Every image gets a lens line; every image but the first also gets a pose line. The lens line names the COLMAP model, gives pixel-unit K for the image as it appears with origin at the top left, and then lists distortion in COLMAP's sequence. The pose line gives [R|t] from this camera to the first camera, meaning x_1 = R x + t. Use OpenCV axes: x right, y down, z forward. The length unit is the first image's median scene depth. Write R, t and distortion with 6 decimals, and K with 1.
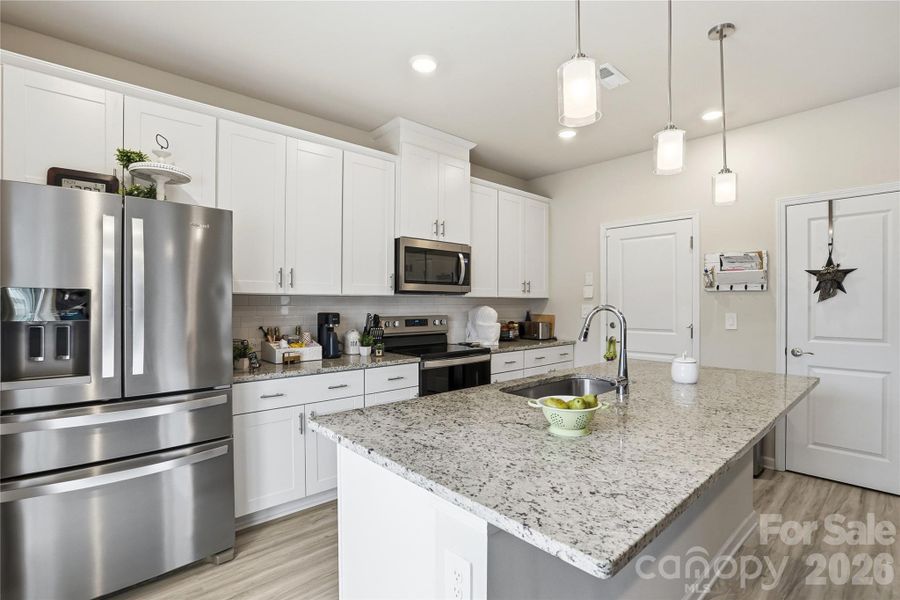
lens RADIAL K [[426.8, 0, 456.2], [0, 426.8, 303.8], [0, 0, 1]] dist [-0.053413, 0.020293]
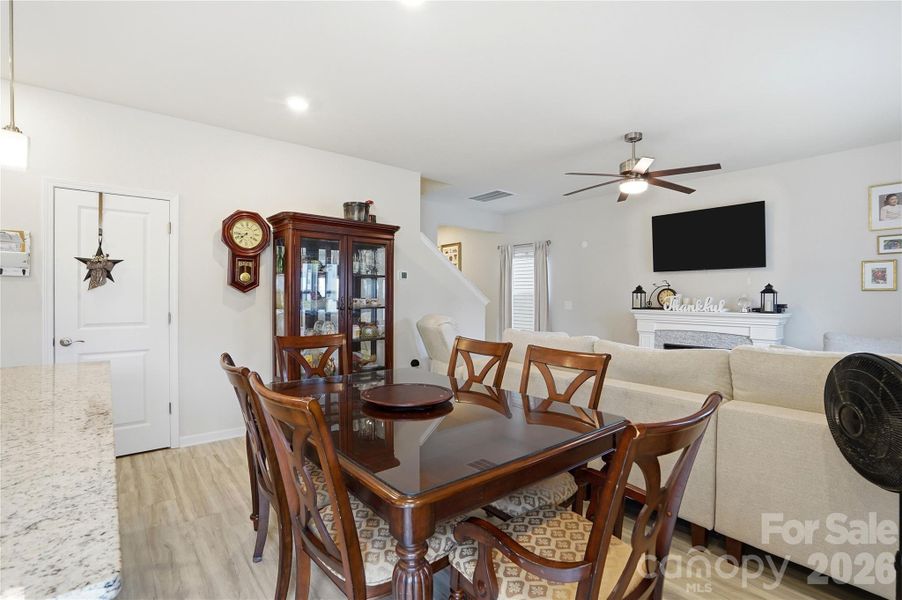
lens RADIAL K [[427.7, 0, 449.8], [0, 427.7, 297.8], [0, 0, 1]] dist [-0.053413, 0.020293]
pose [[0.055146, -0.003236, 0.998473, -0.086729], [-0.000341, 0.999995, 0.003259, 0.010849], [-0.998478, -0.000520, 0.055145, 0.055596]]
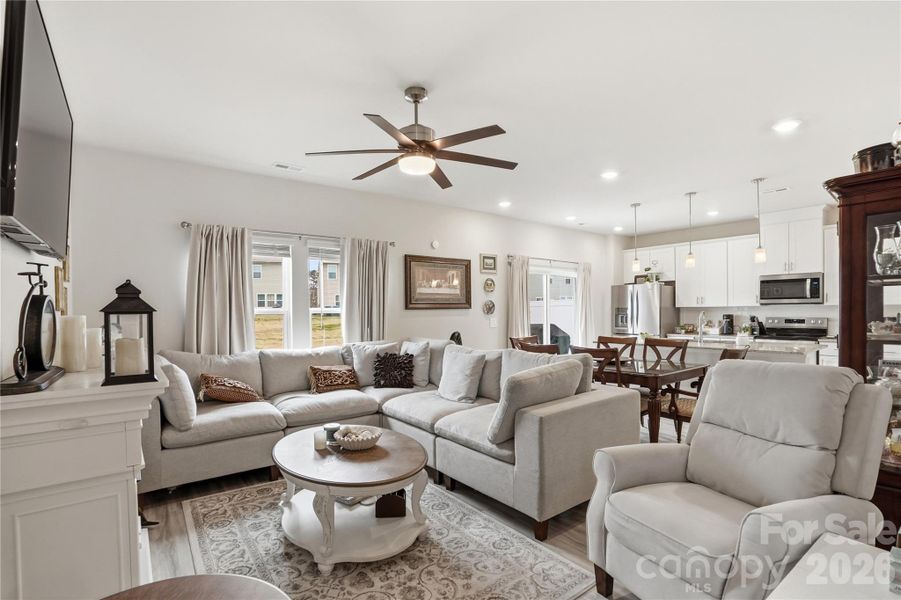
lens RADIAL K [[427.2, 0, 452.9], [0, 427.2, 303.1], [0, 0, 1]] dist [-0.053413, 0.020293]
pose [[-0.079409, -0.019607, -0.996649, 1.908476], [0.005155, 0.999785, -0.020079, -0.002072], [0.996829, -0.006732, -0.079291, -0.242621]]
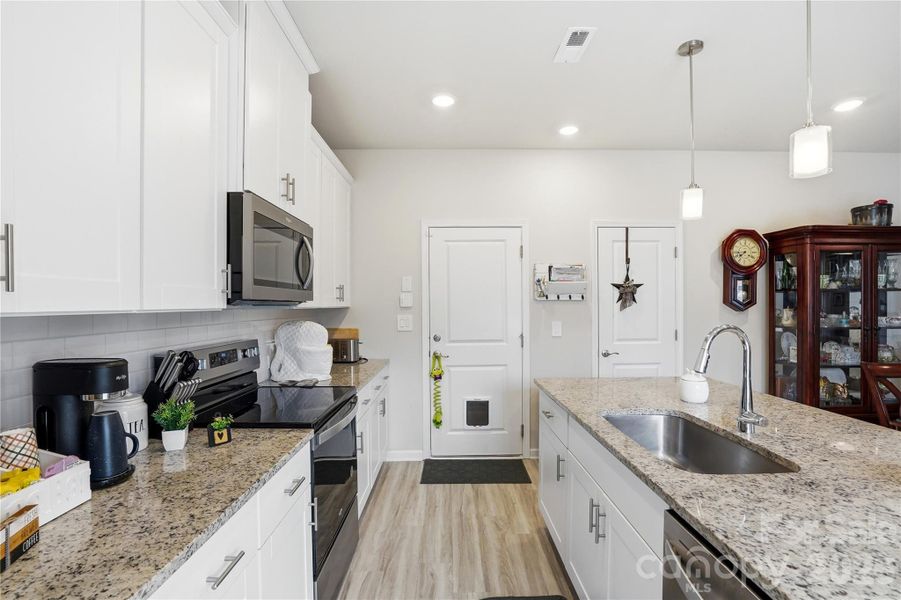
lens RADIAL K [[427.2, 0, 451.1], [0, 427.2, 305.1], [0, 0, 1]] dist [-0.053413, 0.020293]
pose [[0.665352, -0.005842, 0.746507, -0.345284], [0.009763, 0.999952, -0.000875, -0.021456], [-0.746466, 0.007870, 0.665377, 0.507646]]
